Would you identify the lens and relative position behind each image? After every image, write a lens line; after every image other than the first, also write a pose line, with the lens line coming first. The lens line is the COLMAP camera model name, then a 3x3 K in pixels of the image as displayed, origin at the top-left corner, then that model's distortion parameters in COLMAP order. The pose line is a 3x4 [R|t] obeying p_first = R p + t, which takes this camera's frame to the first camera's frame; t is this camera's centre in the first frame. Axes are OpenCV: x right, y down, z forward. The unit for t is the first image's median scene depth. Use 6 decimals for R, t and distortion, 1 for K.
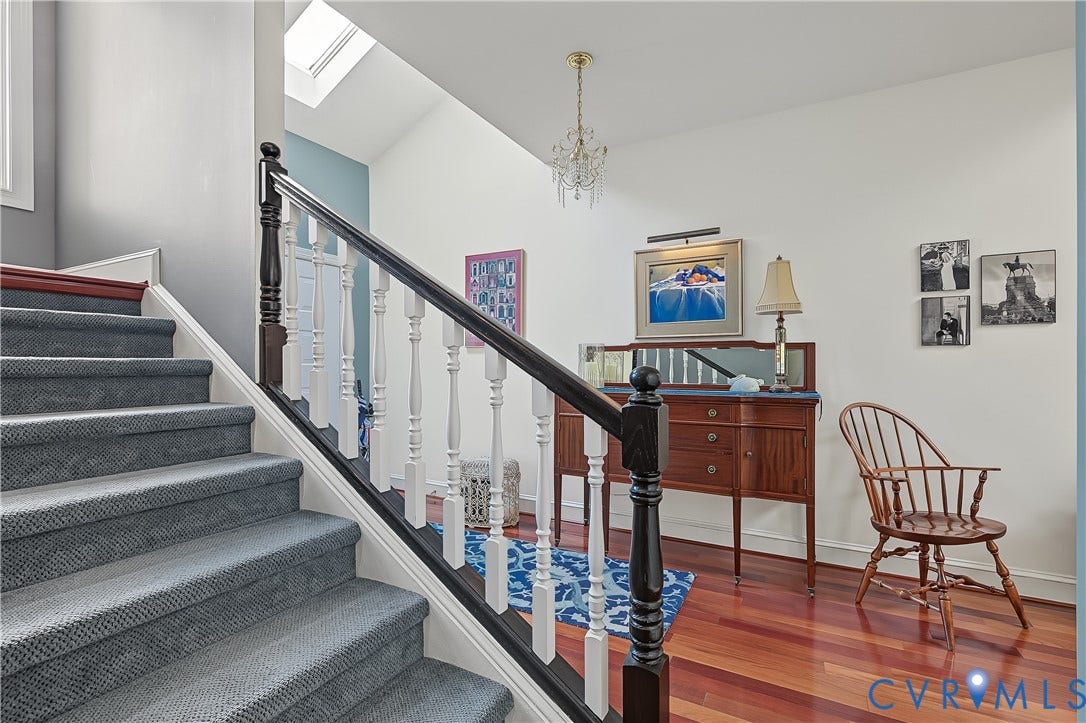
lens RADIAL K [[517.1, 0, 544.2], [0, 517.1, 364.1], [0, 0, 1]] dist [-0.001063, 0.000229]
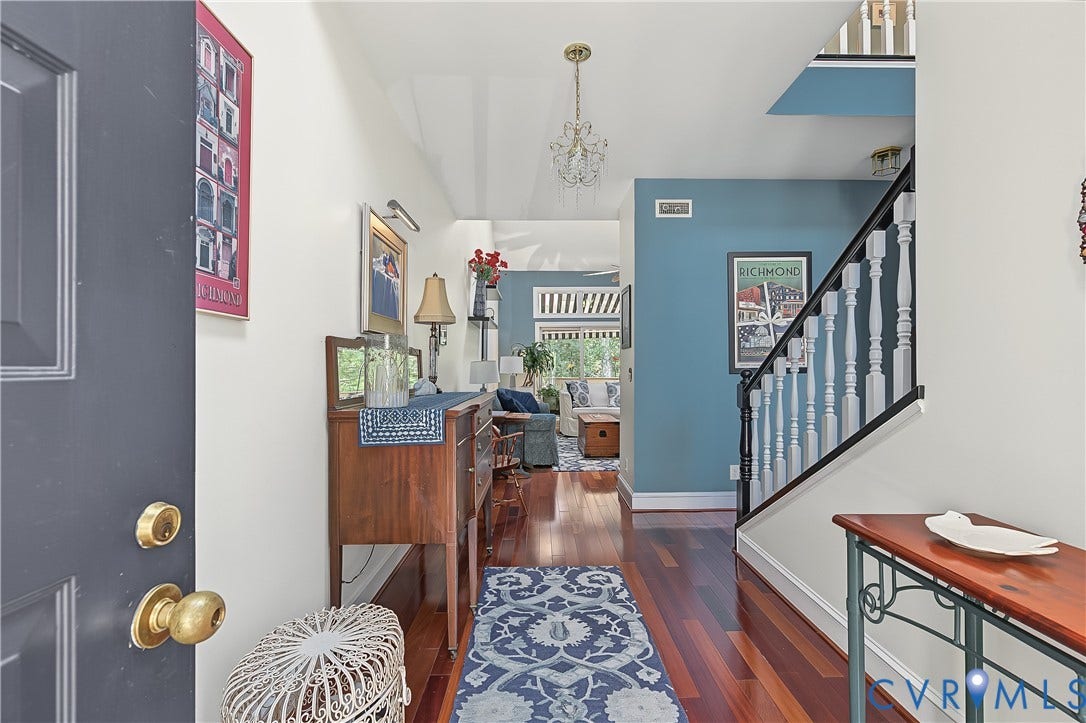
lens RADIAL K [[506.3, 0, 546.4], [0, 506.3, 364.3], [0, 0, 1]] dist [-0.001060, -0.000163]
pose [[-0.522597, 0.004877, 0.852566, -0.606792], [-0.001373, 0.999978, -0.006561, -0.001211], [-0.852579, -0.004600, -0.522578, 1.329893]]
